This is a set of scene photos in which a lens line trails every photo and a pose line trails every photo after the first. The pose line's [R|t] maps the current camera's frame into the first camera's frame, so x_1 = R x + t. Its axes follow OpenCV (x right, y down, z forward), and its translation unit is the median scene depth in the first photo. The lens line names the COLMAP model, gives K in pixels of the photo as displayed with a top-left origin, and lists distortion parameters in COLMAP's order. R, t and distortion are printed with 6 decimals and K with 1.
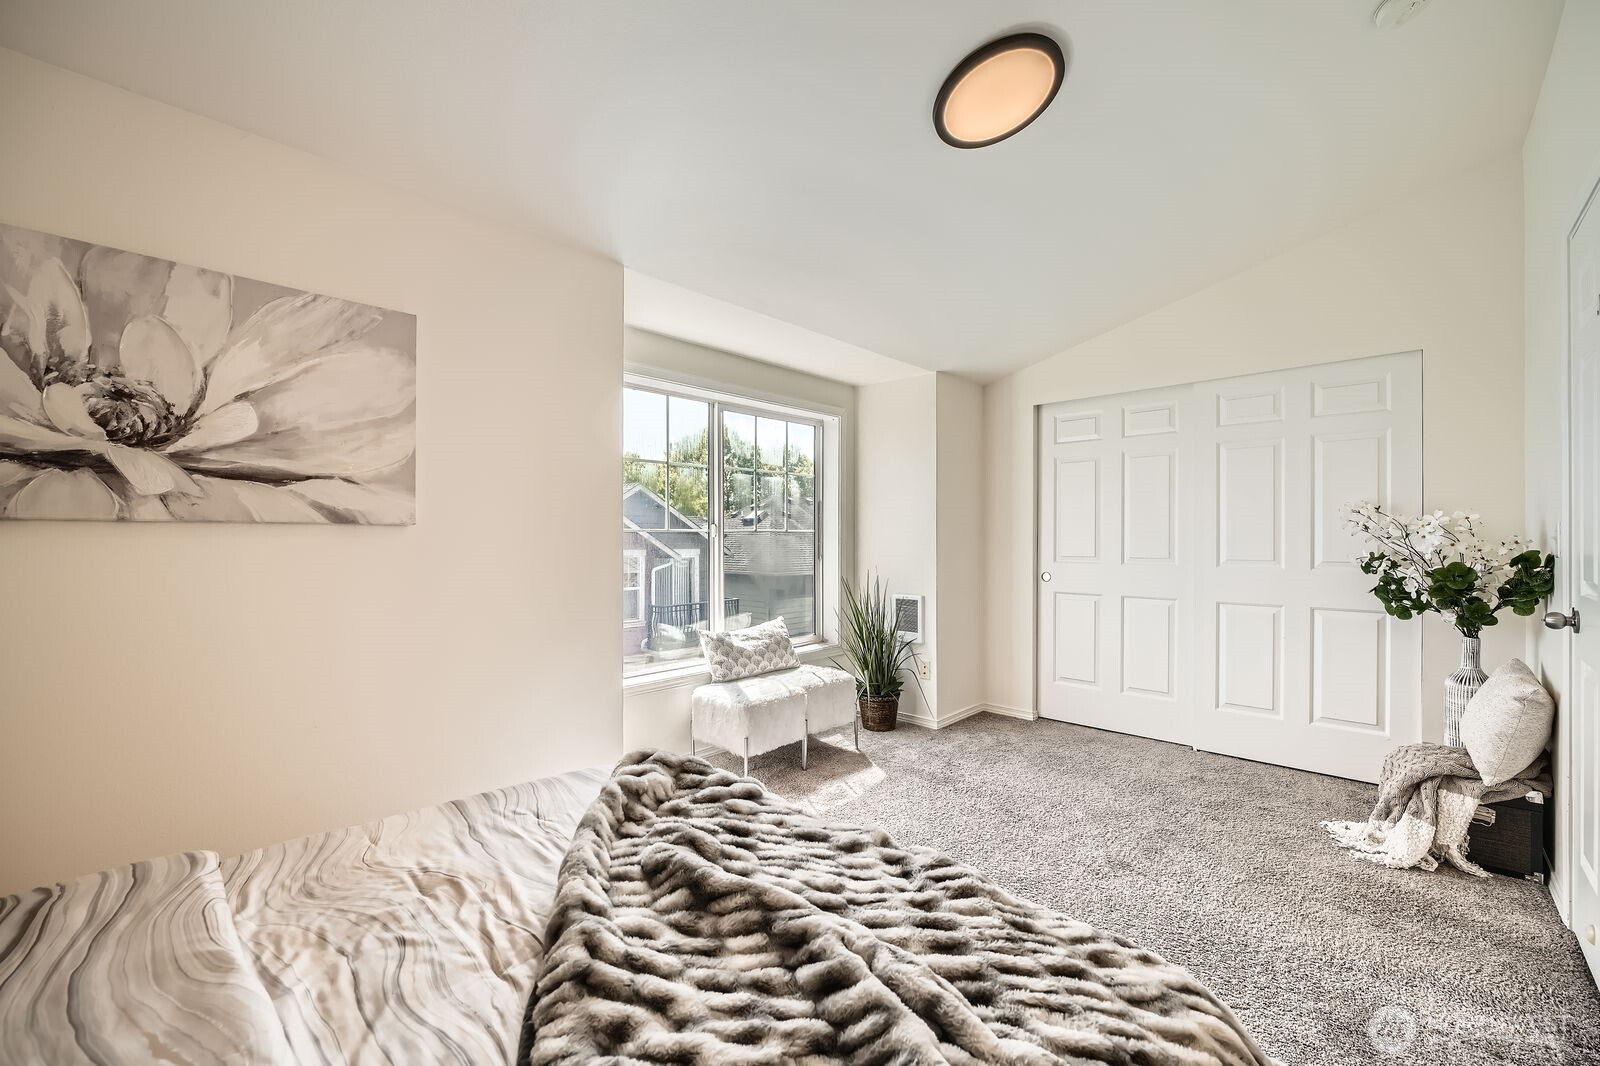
lens RADIAL K [[639.7, 0, 806.8], [0, 639.7, 536.5], [0, 0, 1]] dist [-0.013566, -0.000893]
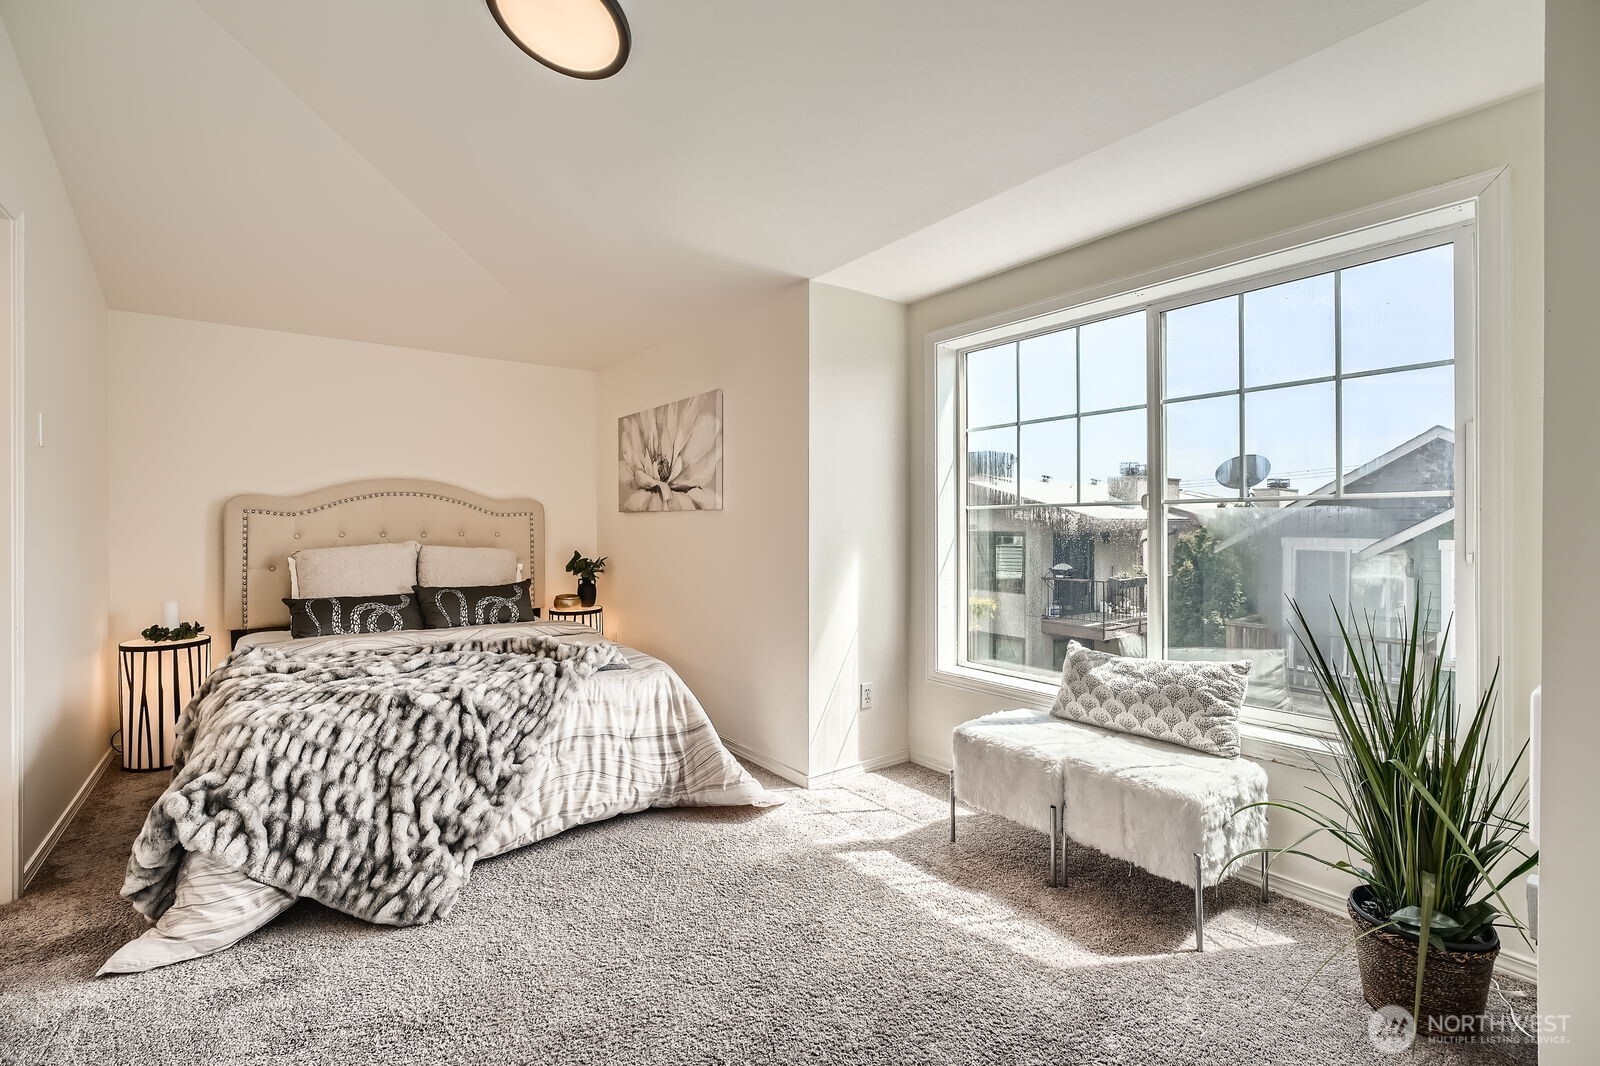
lens RADIAL K [[694.7, 0, 802.1], [0, 694.7, 528.0], [0, 0, 1]] dist [-0.014212, 0.000039]
pose [[-0.157032, 0.004514, -0.987583, 1.349412], [0.002562, 0.999988, 0.004164, 0.027800], [0.987590, -0.001876, -0.157042, 1.680501]]
